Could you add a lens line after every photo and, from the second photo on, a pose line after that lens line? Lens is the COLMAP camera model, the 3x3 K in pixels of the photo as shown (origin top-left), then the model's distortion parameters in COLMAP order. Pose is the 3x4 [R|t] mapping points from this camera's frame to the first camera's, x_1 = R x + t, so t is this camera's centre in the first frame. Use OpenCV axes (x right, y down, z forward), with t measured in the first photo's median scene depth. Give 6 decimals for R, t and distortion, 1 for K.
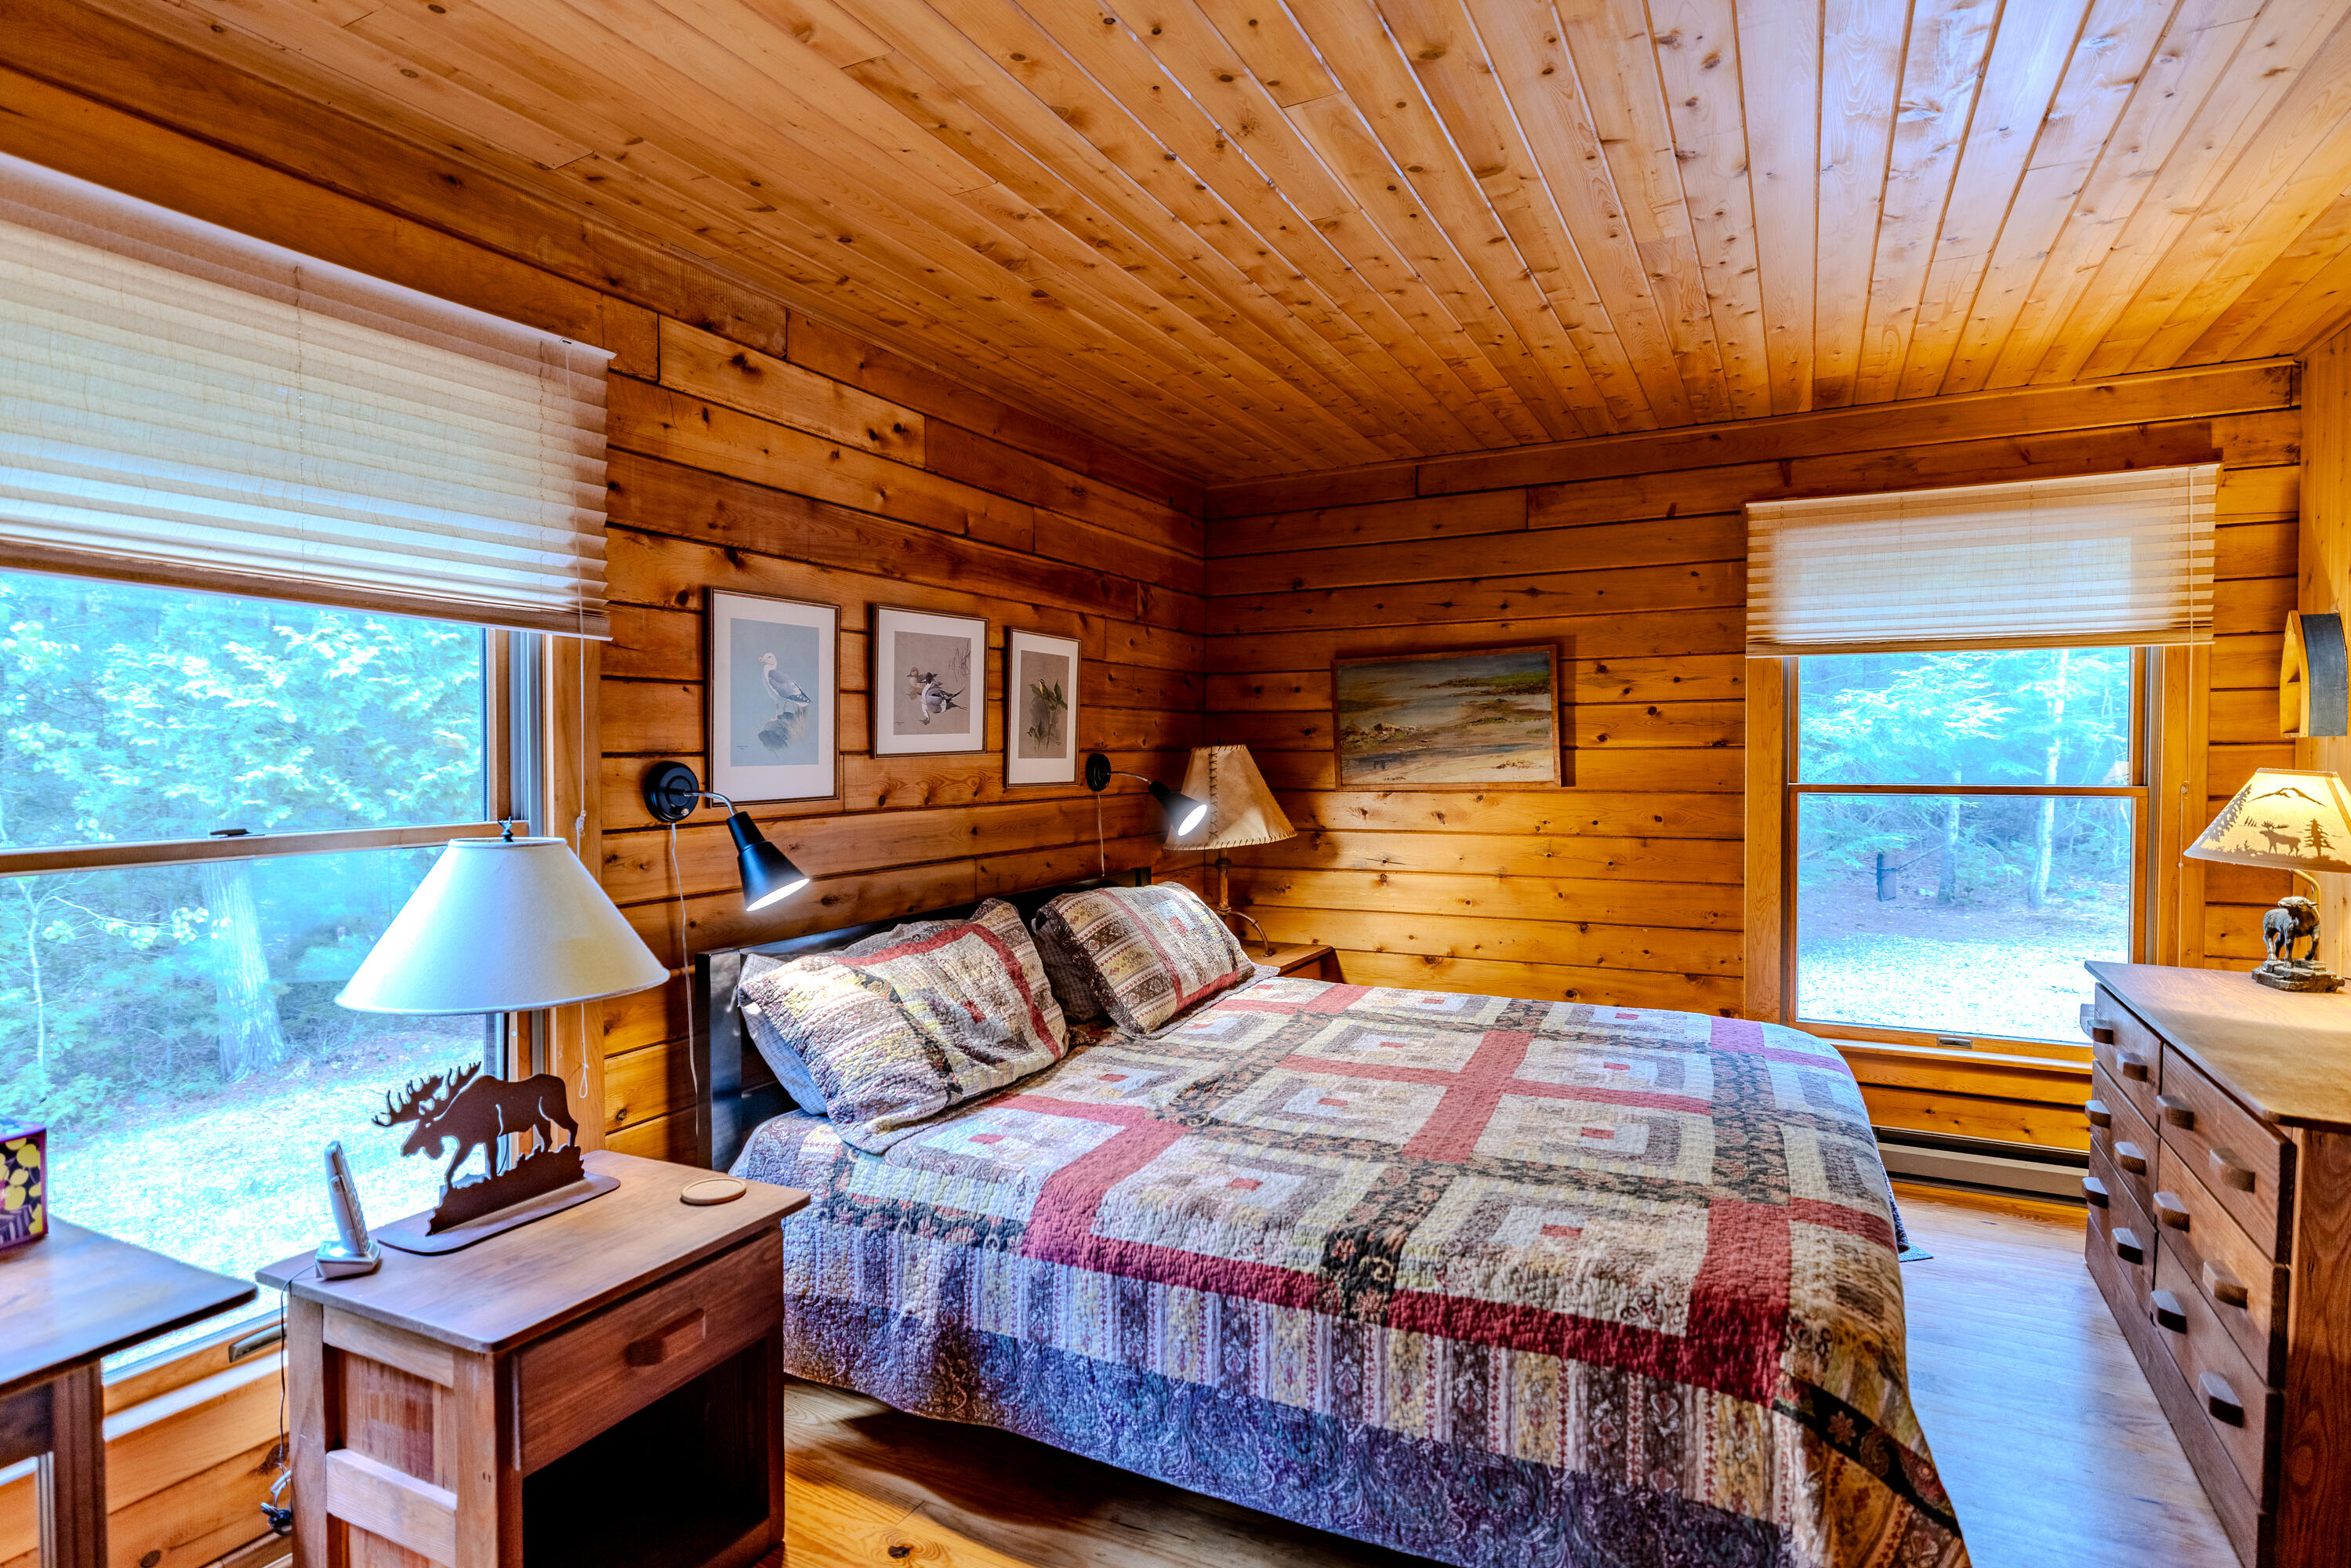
lens RADIAL K [[1214.0, 0, 1178.2], [0, 1214.0, 778.7], [0, 0, 1]] dist [0.001846, -0.001432]
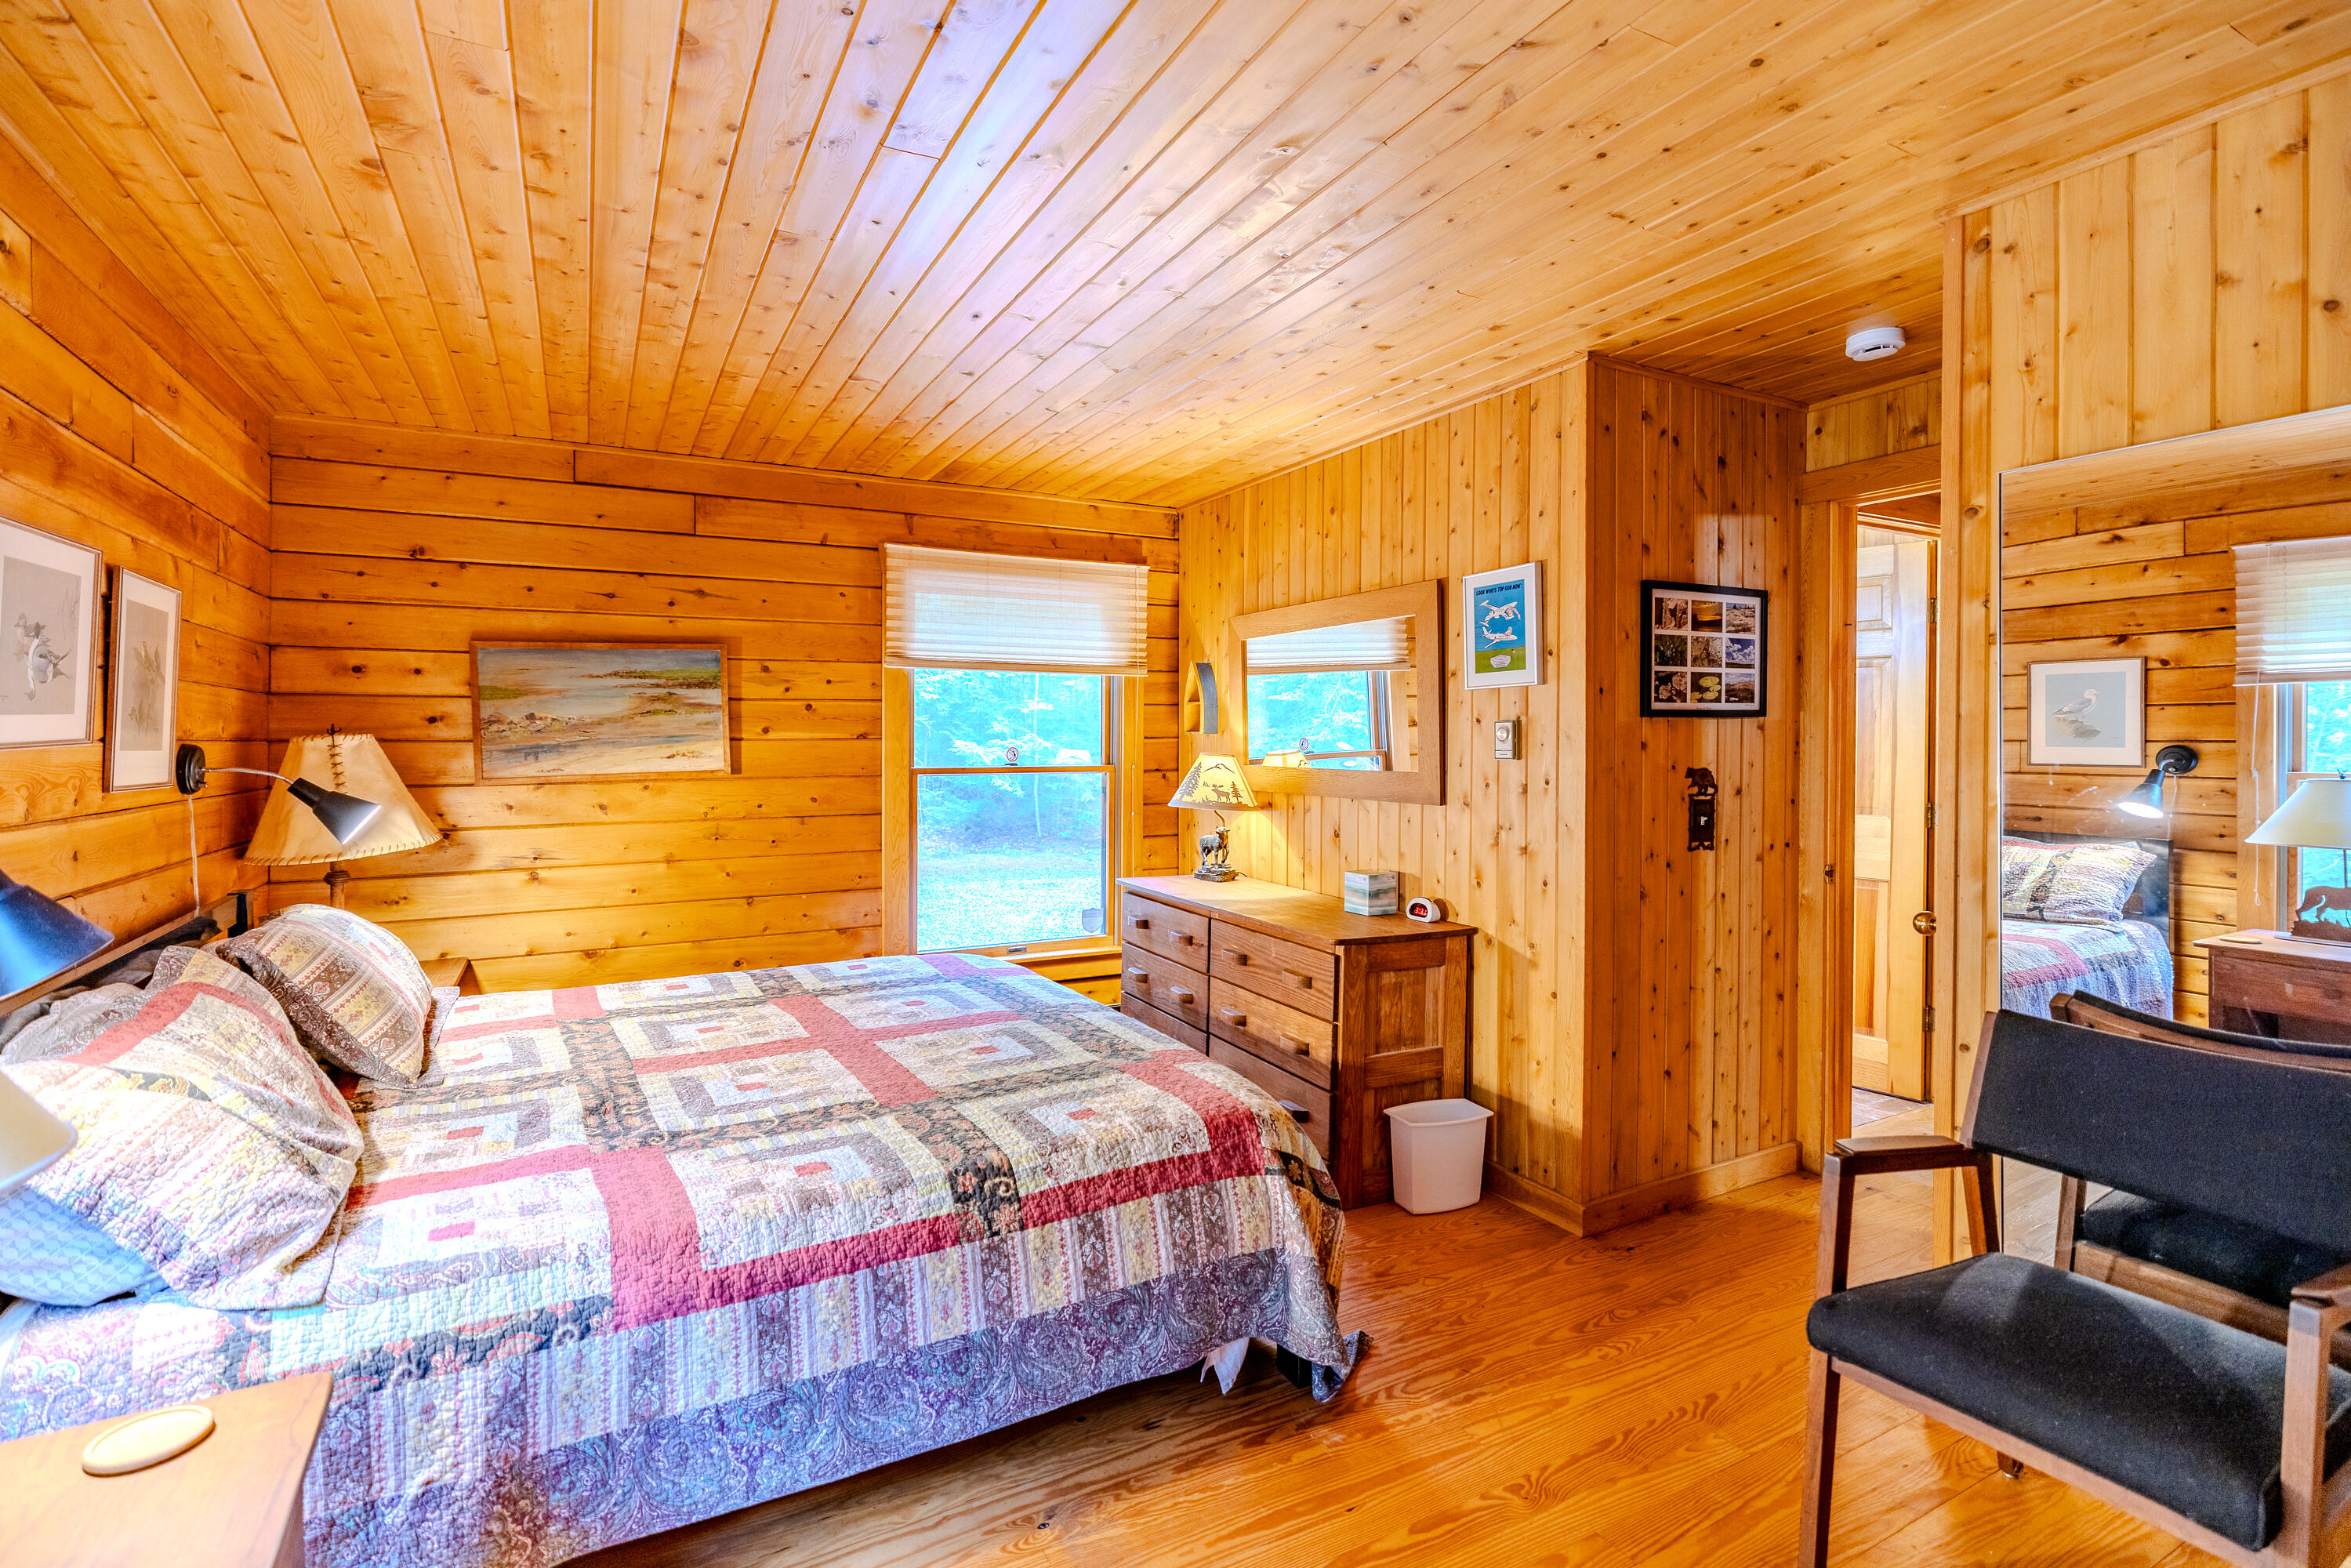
lens RADIAL K [[1092.2, 0, 1164.1], [0, 1092.2, 744.4], [0, 0, 1]] dist [-0.002812, 0.000551]
pose [[0.573012, -0.000496, 0.819547, -0.352379], [0.017905, 0.999769, -0.011914, -0.002301], [-0.819351, 0.021501, 0.572888, 0.155795]]
